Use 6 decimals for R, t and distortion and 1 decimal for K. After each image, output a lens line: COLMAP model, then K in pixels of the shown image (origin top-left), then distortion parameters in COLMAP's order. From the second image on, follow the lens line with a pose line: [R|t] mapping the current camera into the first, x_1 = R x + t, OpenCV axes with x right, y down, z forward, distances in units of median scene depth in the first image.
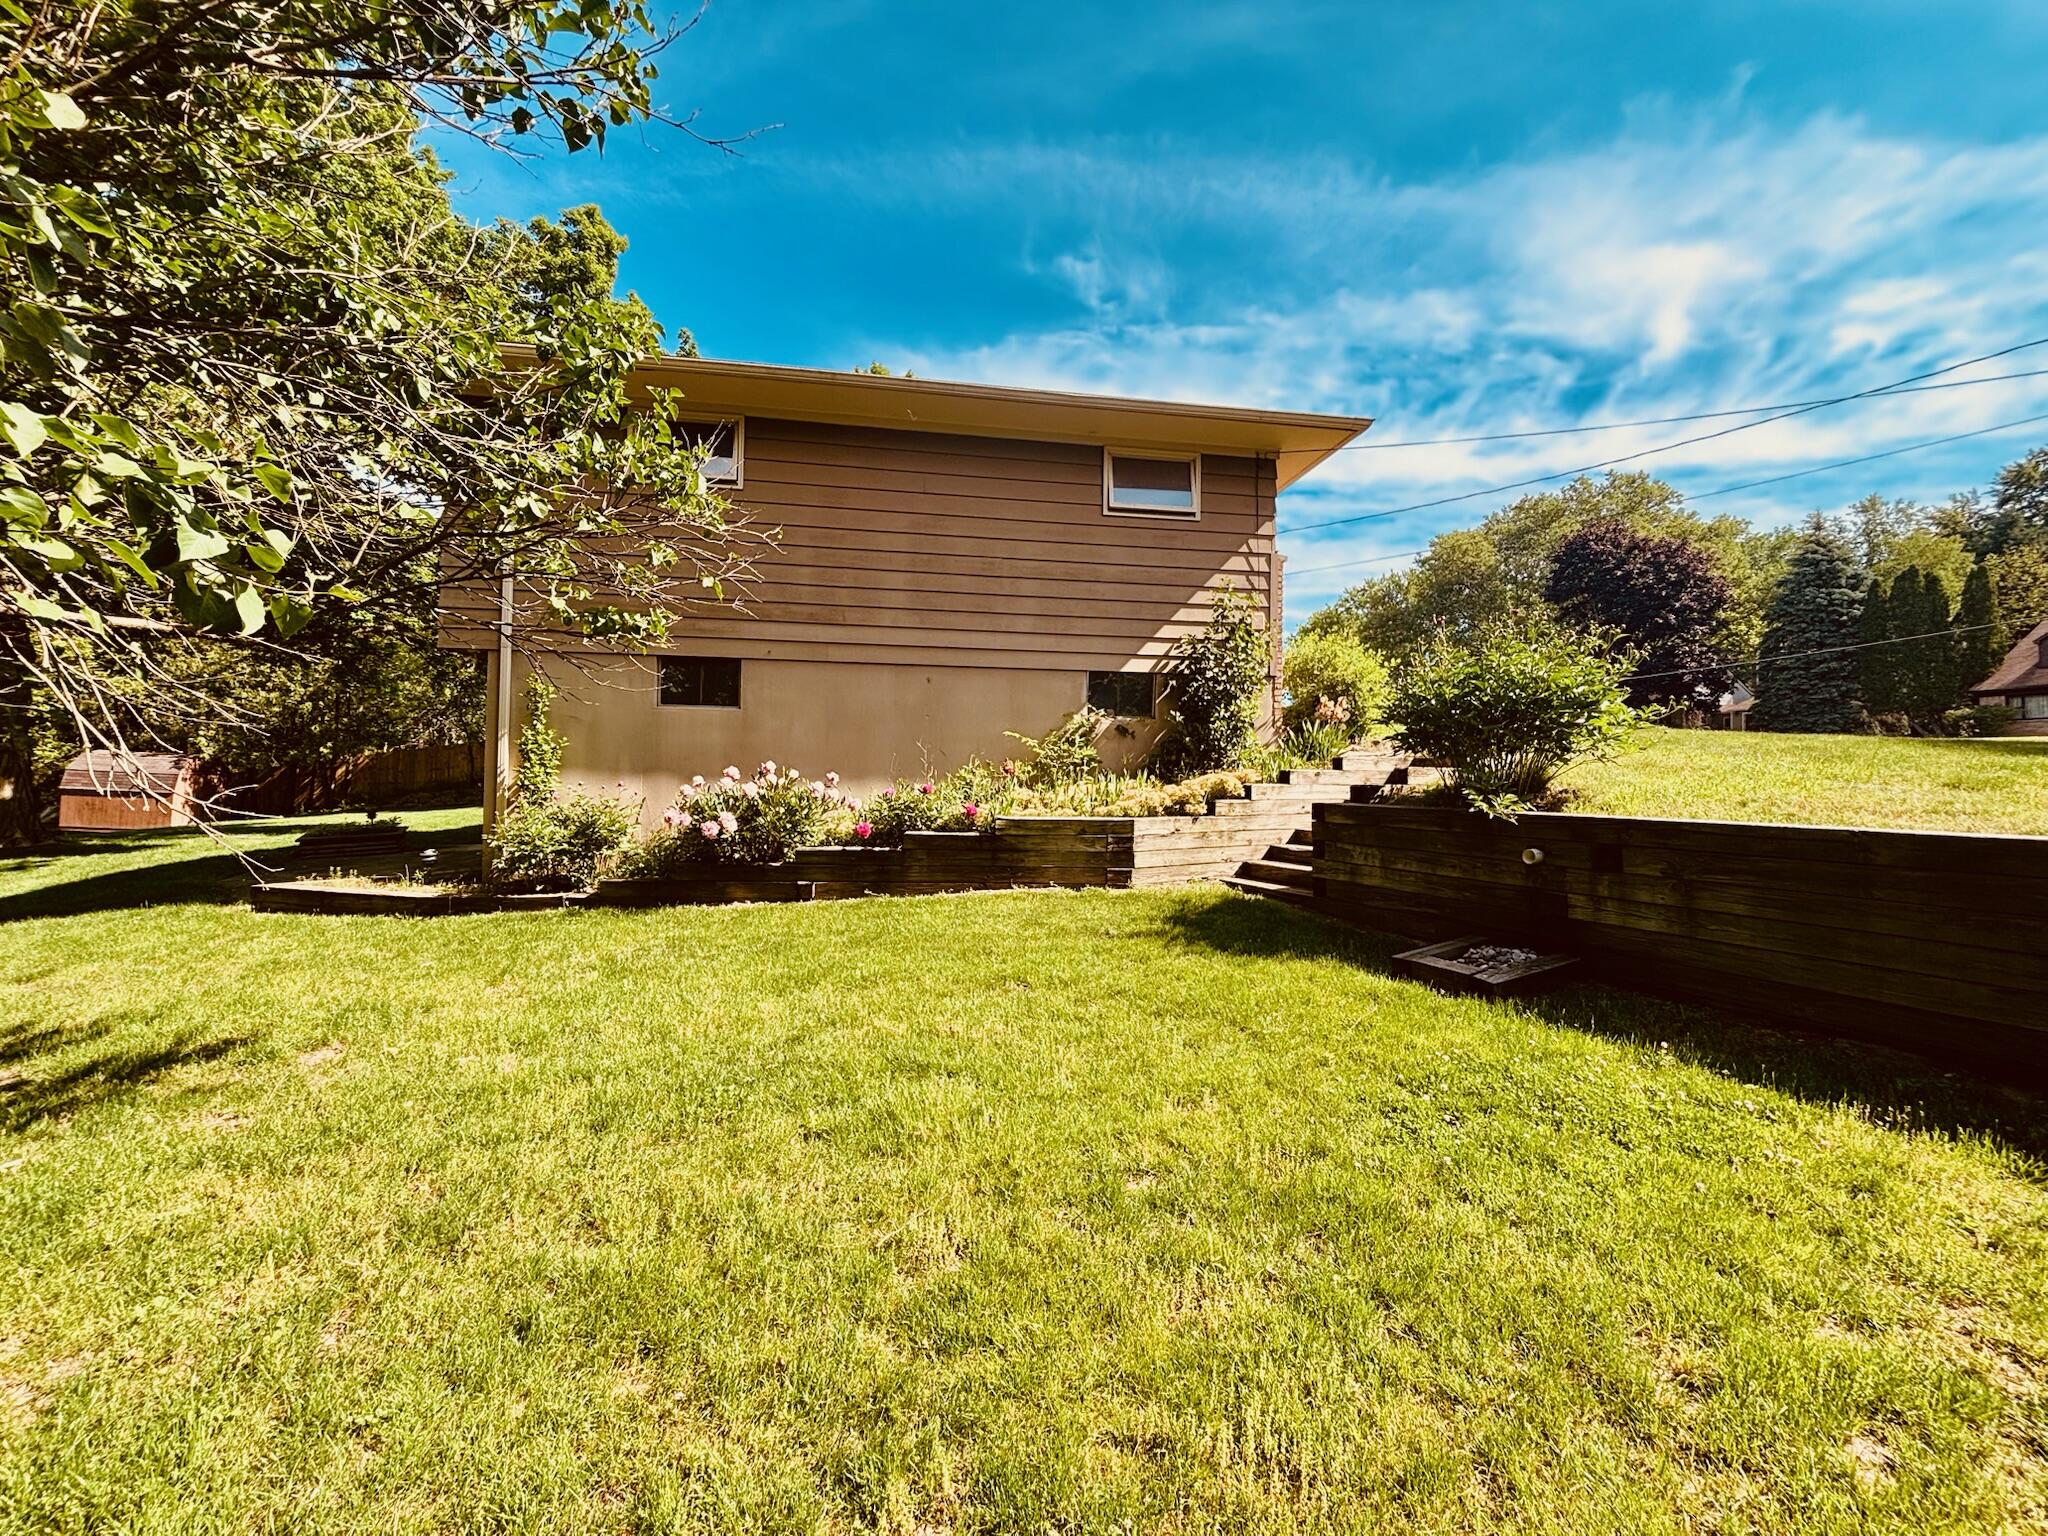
lens RADIAL K [[816.1, 0, 1022.5], [0, 816.1, 760.1], [0, 0, 1]] dist [-0.000352, -0.001776]
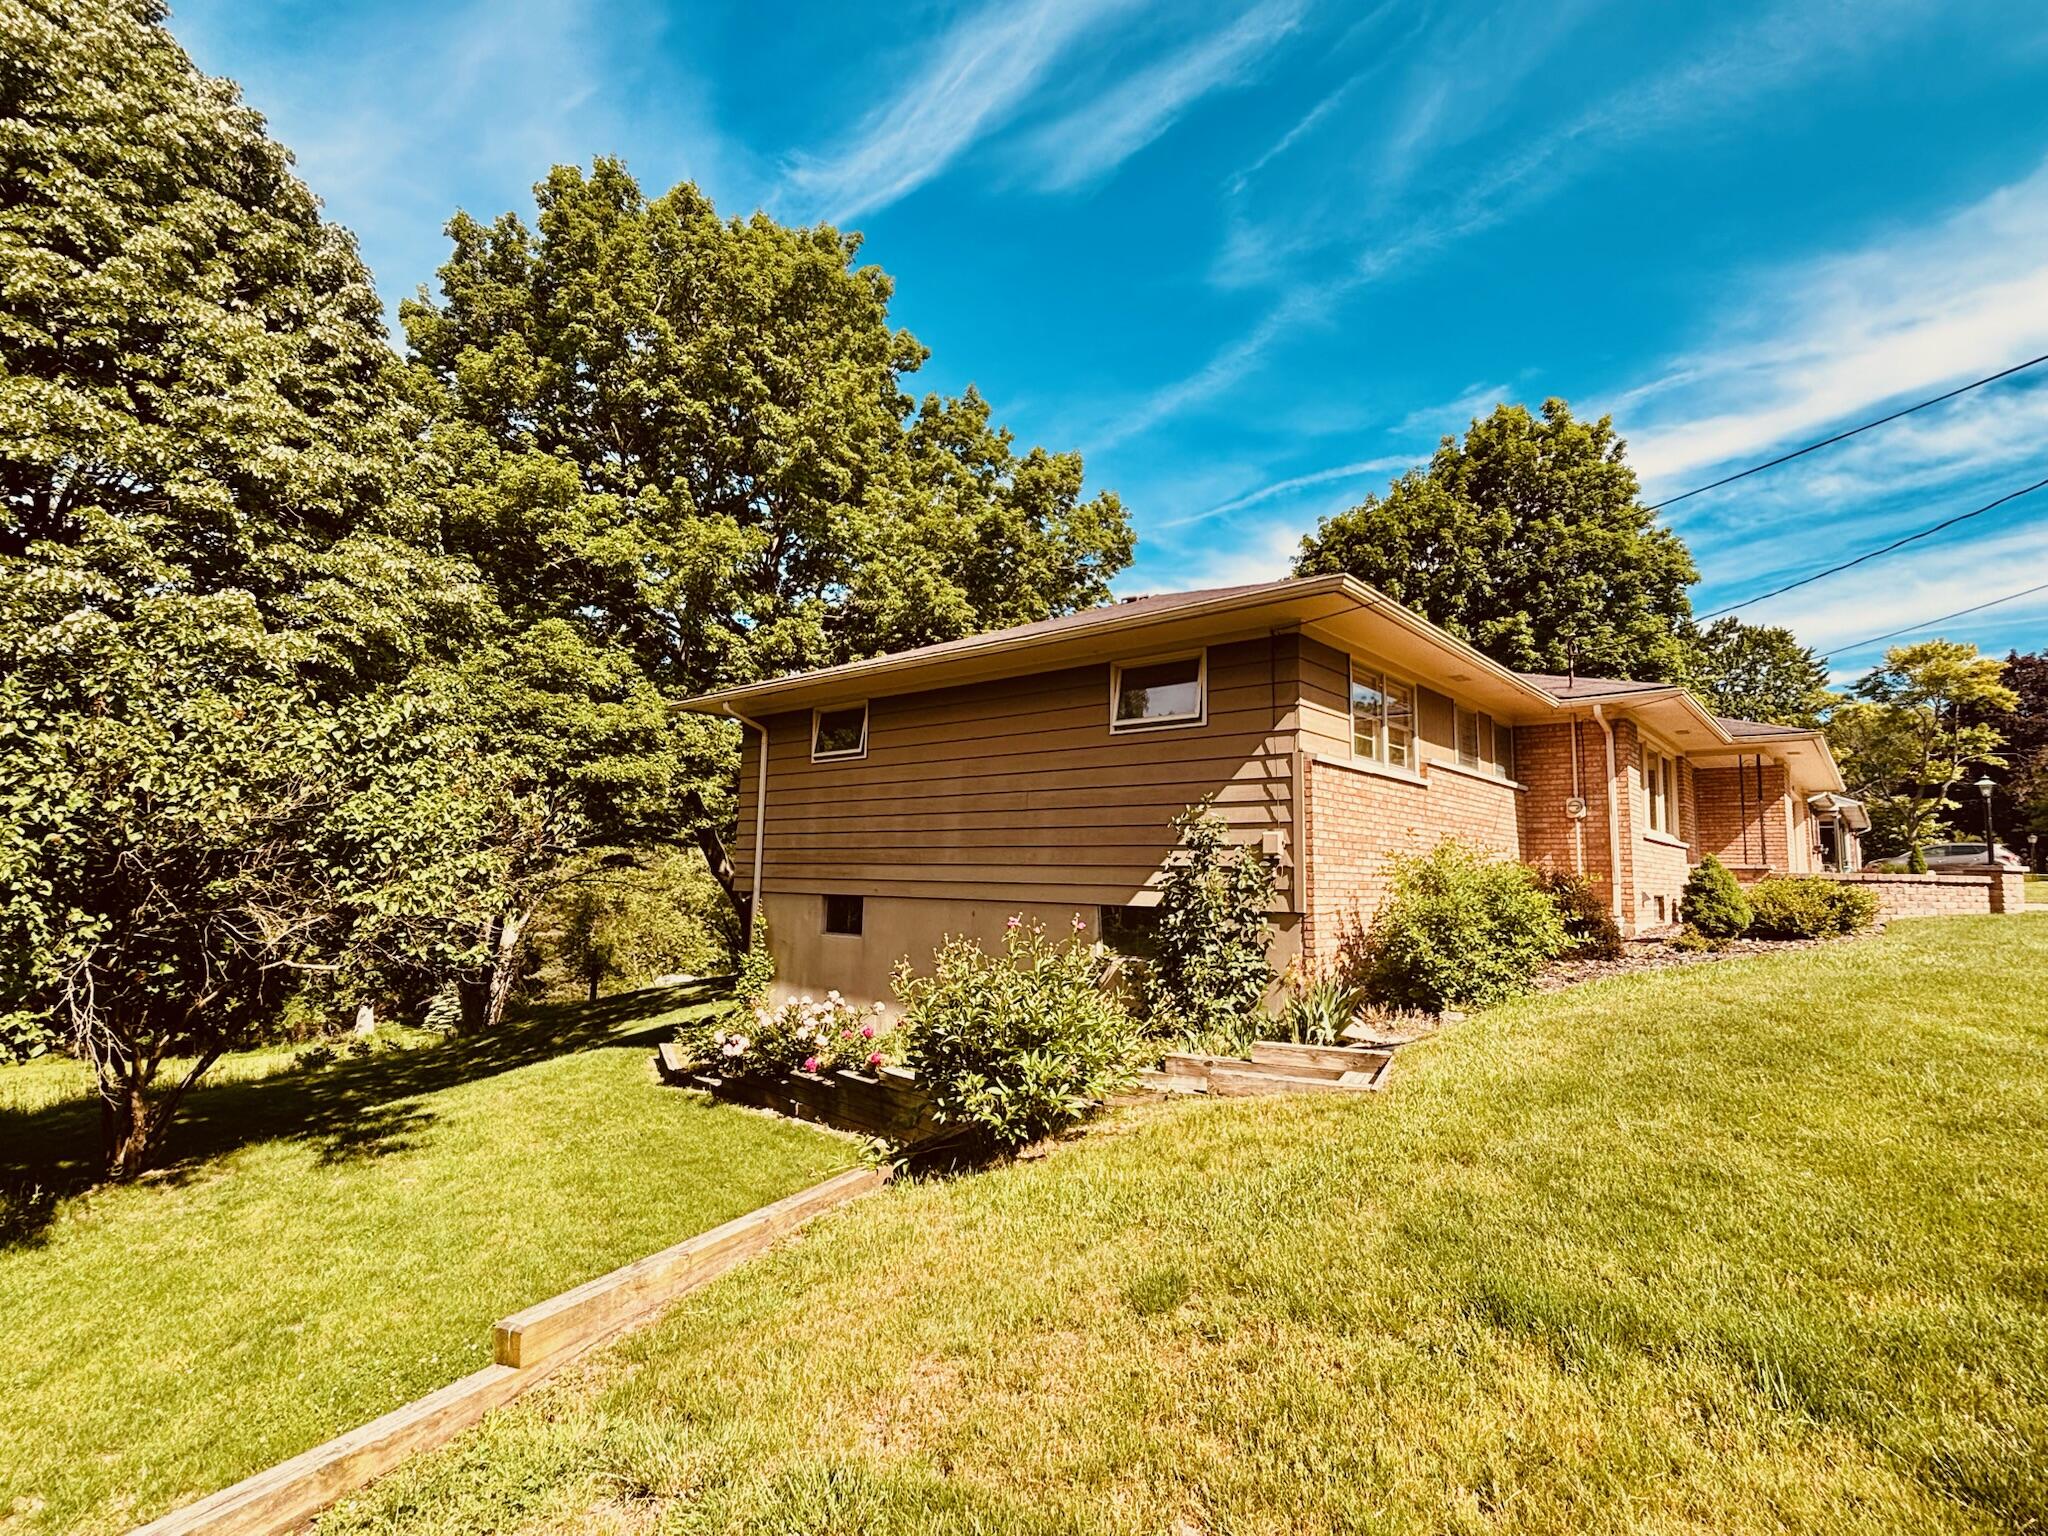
lens RADIAL K [[952.1, 0, 1023.1], [0, 952.1, 778.0], [0, 0, 1]] dist [-0.000227, -0.004436]
pose [[0.656023, -0.080008, -0.750488, 0.836150], [0.003649, 0.994690, -0.102852, -0.140422], [0.754732, 0.064735, 0.652832, 0.221583]]
